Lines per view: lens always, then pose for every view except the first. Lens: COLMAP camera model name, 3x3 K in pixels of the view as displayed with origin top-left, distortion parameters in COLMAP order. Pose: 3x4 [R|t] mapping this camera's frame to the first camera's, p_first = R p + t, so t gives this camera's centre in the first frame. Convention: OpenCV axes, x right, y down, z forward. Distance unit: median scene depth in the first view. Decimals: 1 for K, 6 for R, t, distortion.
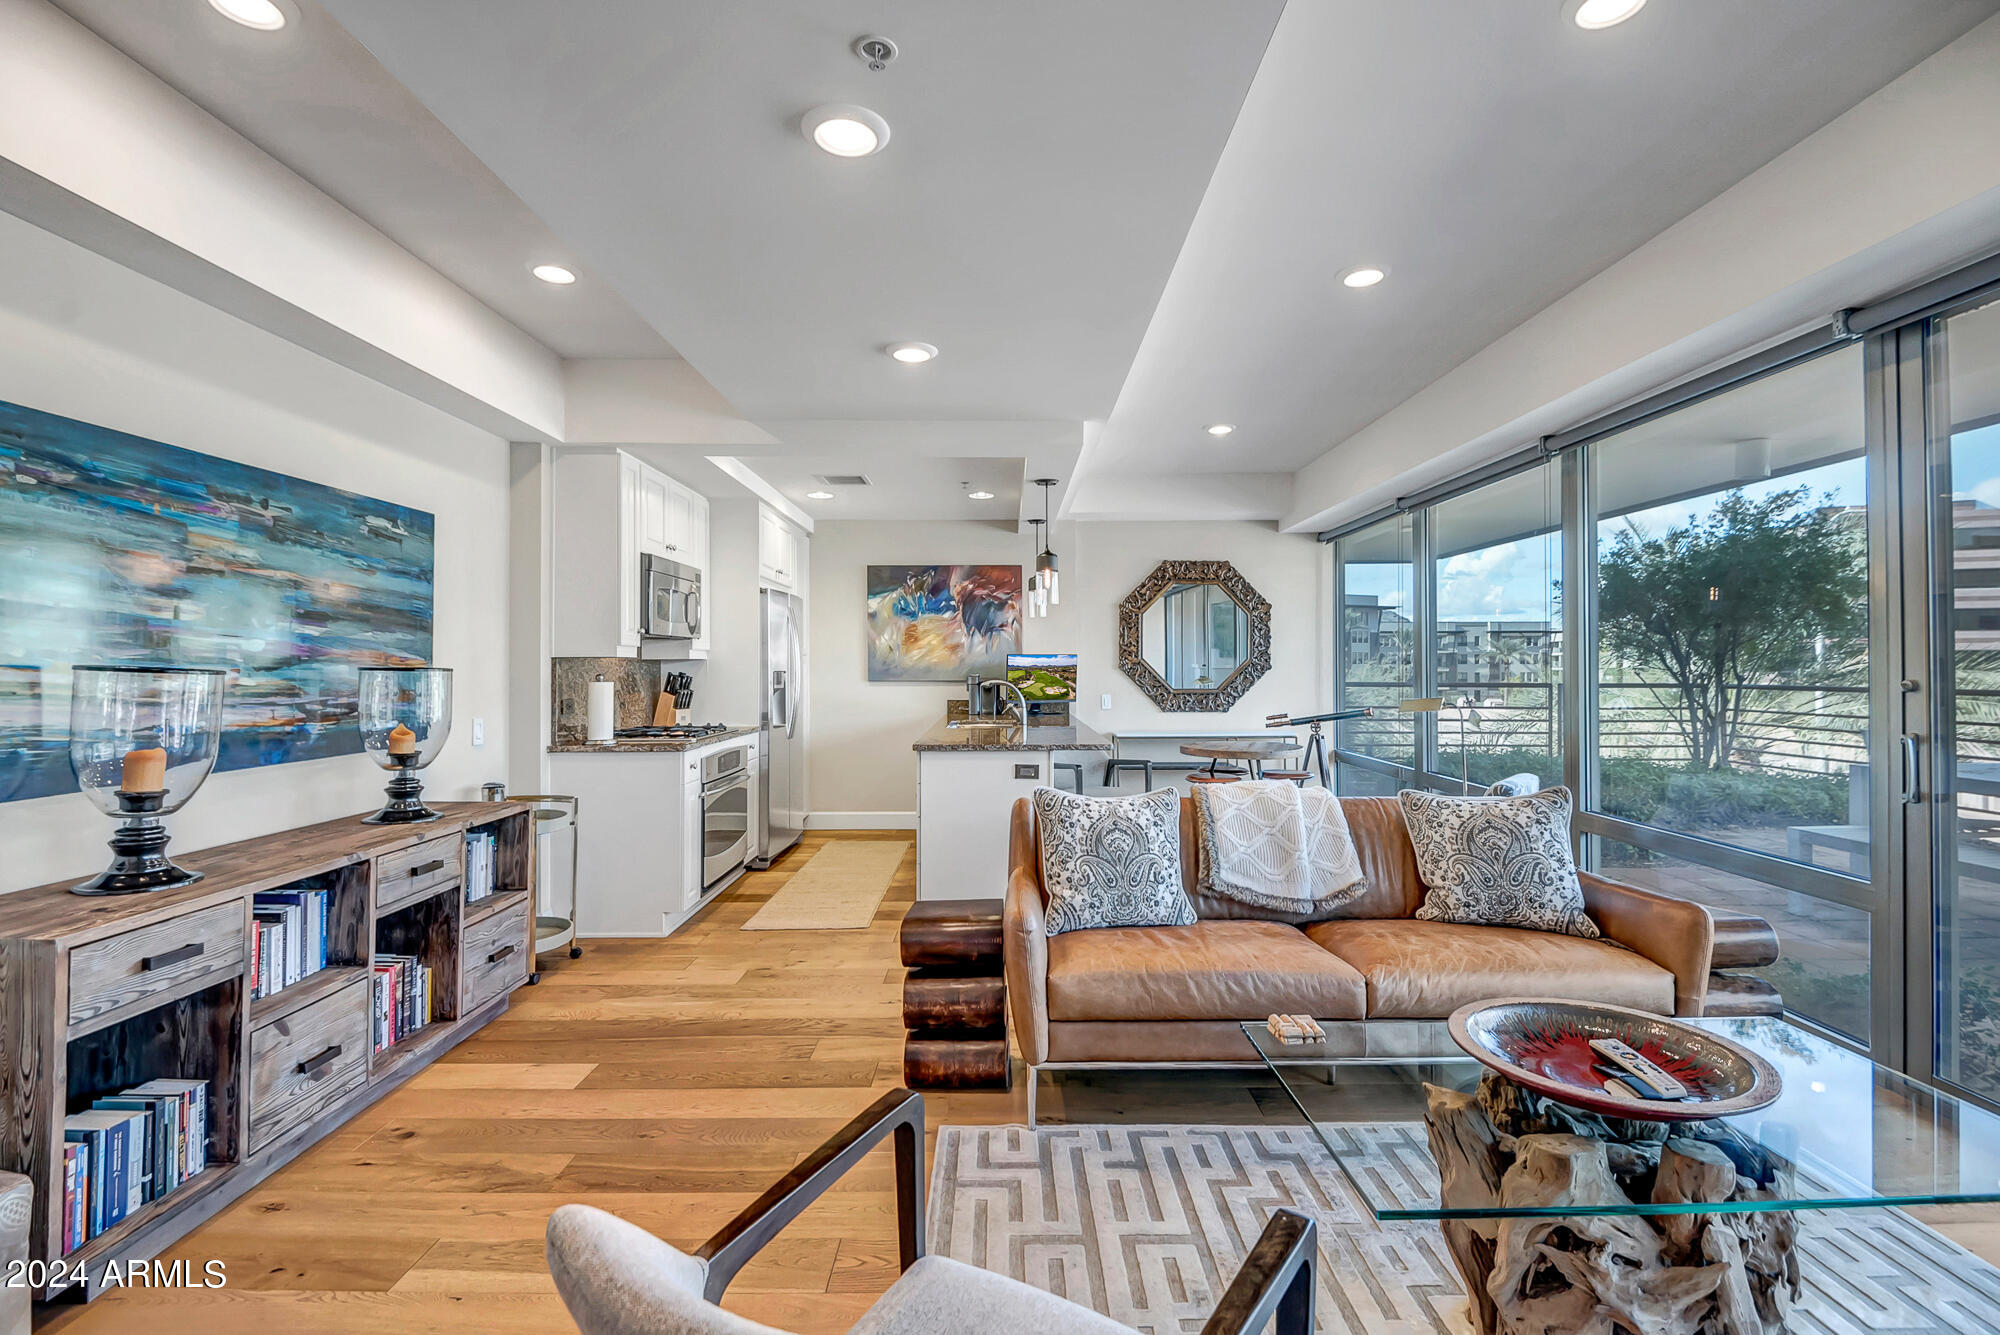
lens RADIAL K [[906.9, 0, 1005.0], [0, 906.9, 657.7], [0, 0, 1]] dist [0.023434, -0.019893]
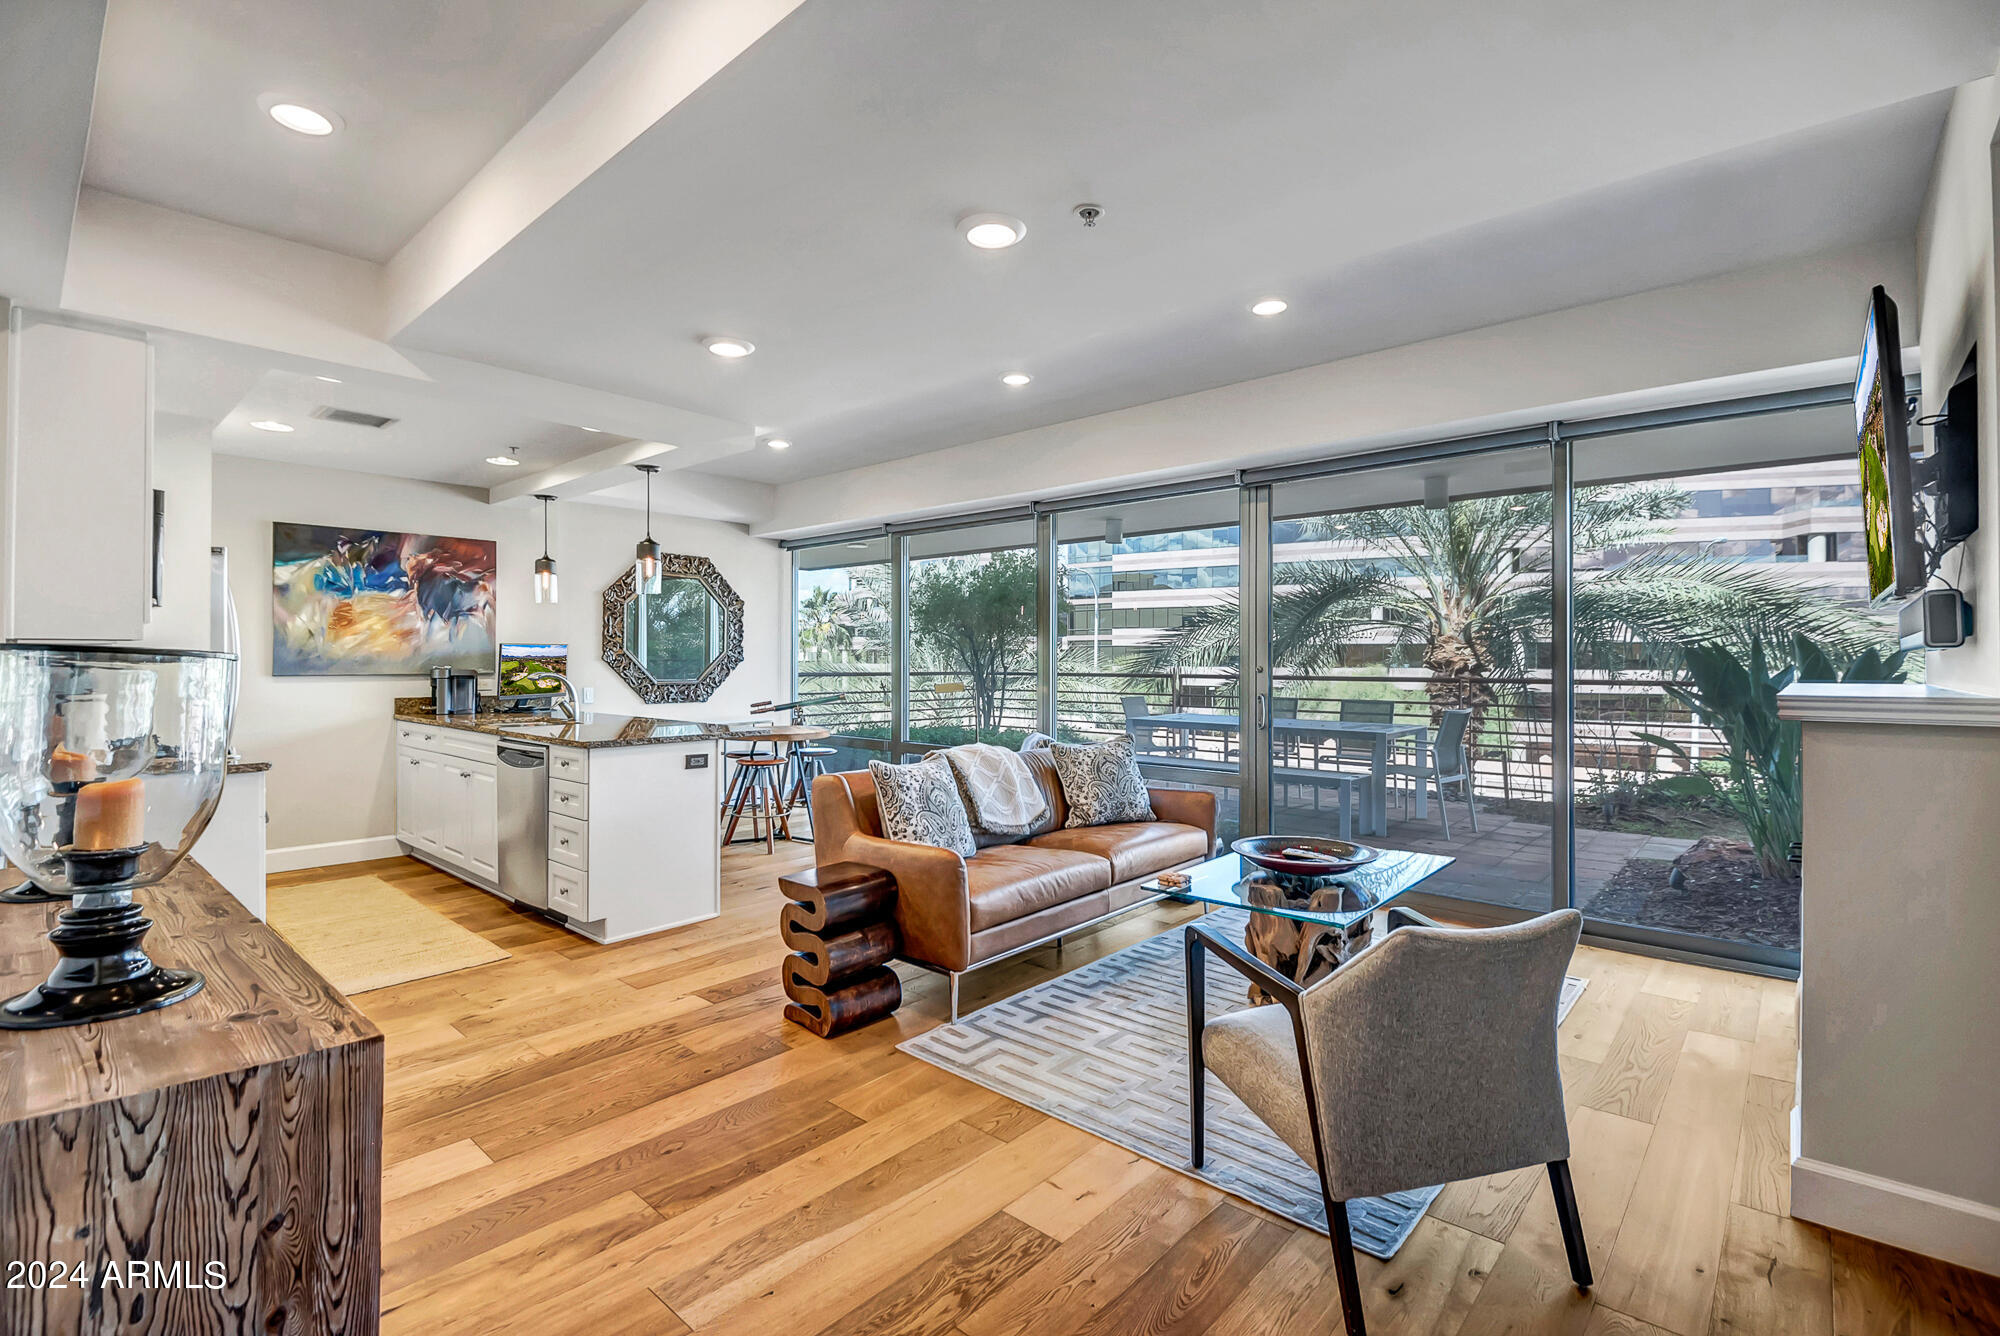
lens RADIAL K [[906.9, 0, 1019.1], [0, 906.9, 647.1], [0, 0, 1]] dist [0.023434, -0.019893]
pose [[0.656898, 0.014072, 0.753848, -0.507467], [-0.011567, 0.999896, -0.008586, 0.002715], [-0.753891, -0.003079, 0.656992, 0.060970]]
